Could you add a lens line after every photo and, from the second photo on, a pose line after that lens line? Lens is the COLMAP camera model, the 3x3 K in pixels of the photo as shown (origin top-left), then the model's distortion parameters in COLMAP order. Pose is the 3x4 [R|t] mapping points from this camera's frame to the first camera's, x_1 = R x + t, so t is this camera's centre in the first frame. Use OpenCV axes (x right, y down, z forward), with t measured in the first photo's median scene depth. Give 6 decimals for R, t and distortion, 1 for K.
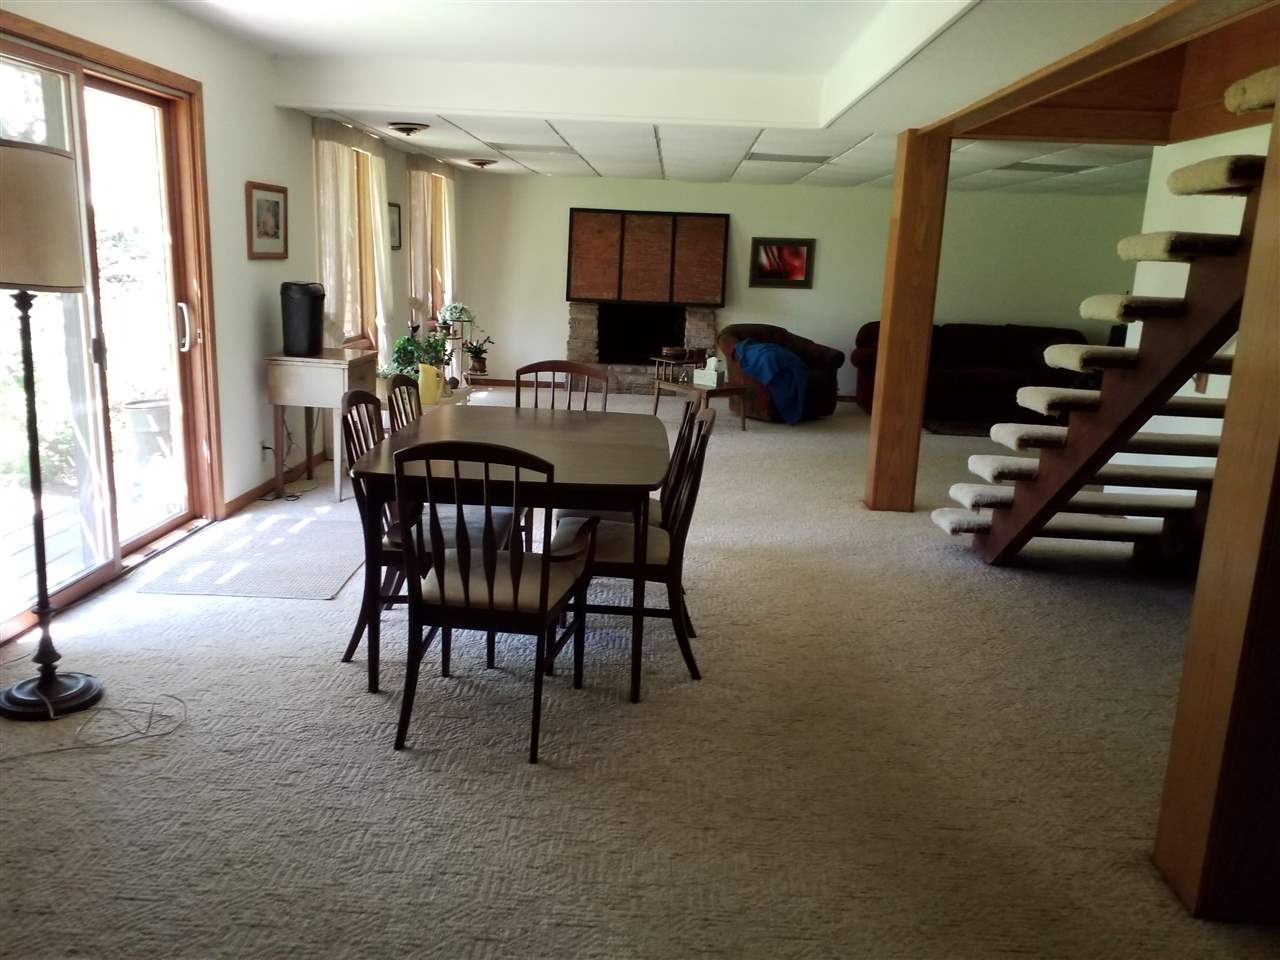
lens RADIAL K [[1005.4, 0, 642.4], [0, 1005.4, 484.3], [0, 0, 1]] dist [0.047206, -0.050524]
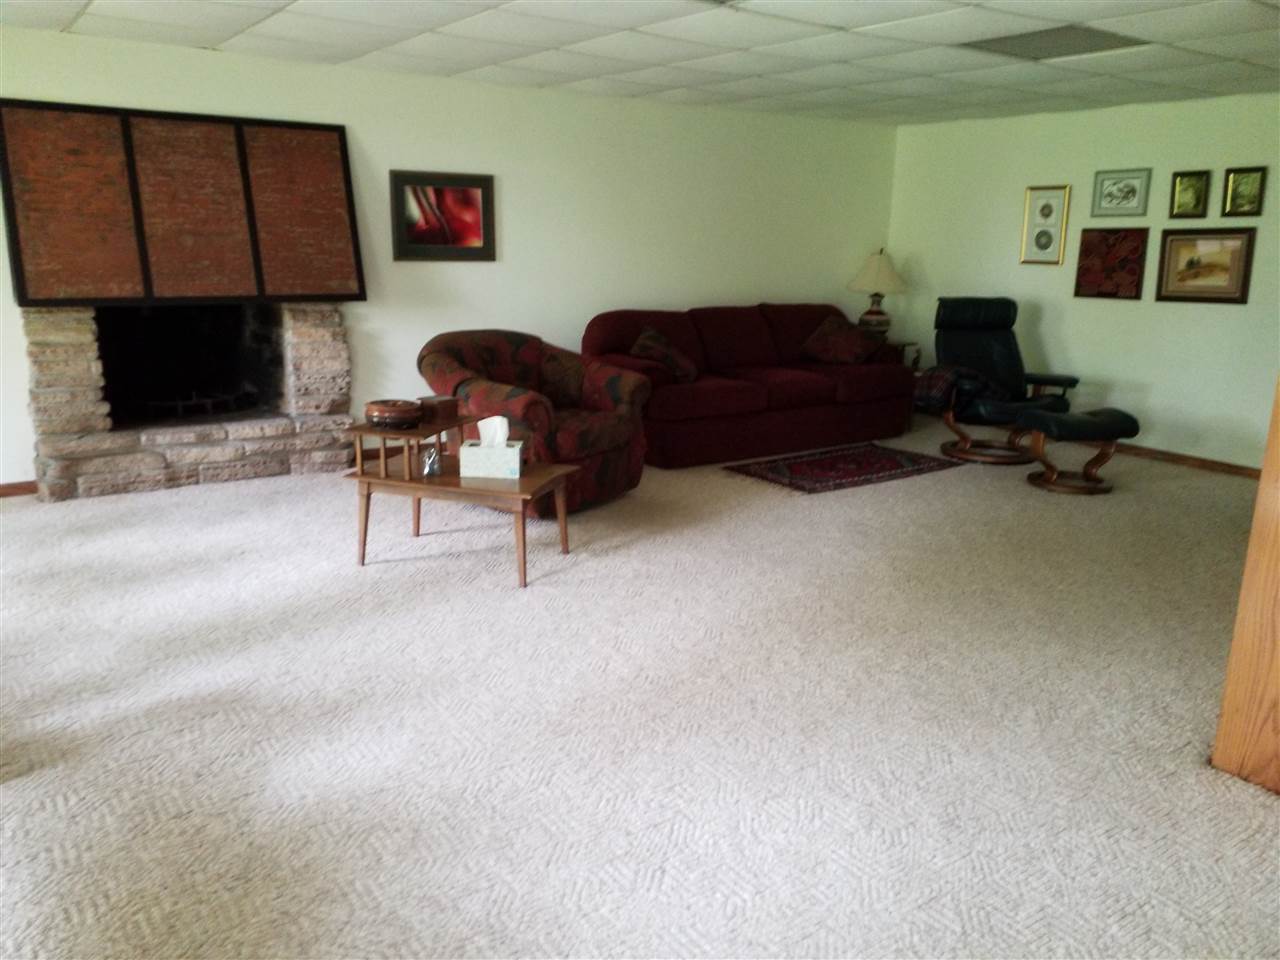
lens RADIAL K [[1005.4, 0, 639.3], [0, 1005.4, 471.4], [0, 0, 1]] dist [0.047206, -0.050524]
pose [[0.803582, -0.158503, 0.573700, -0.124796], [0.141673, 0.987122, 0.074283, -0.103976], [-0.578087, 0.021585, 0.815690, 0.472566]]
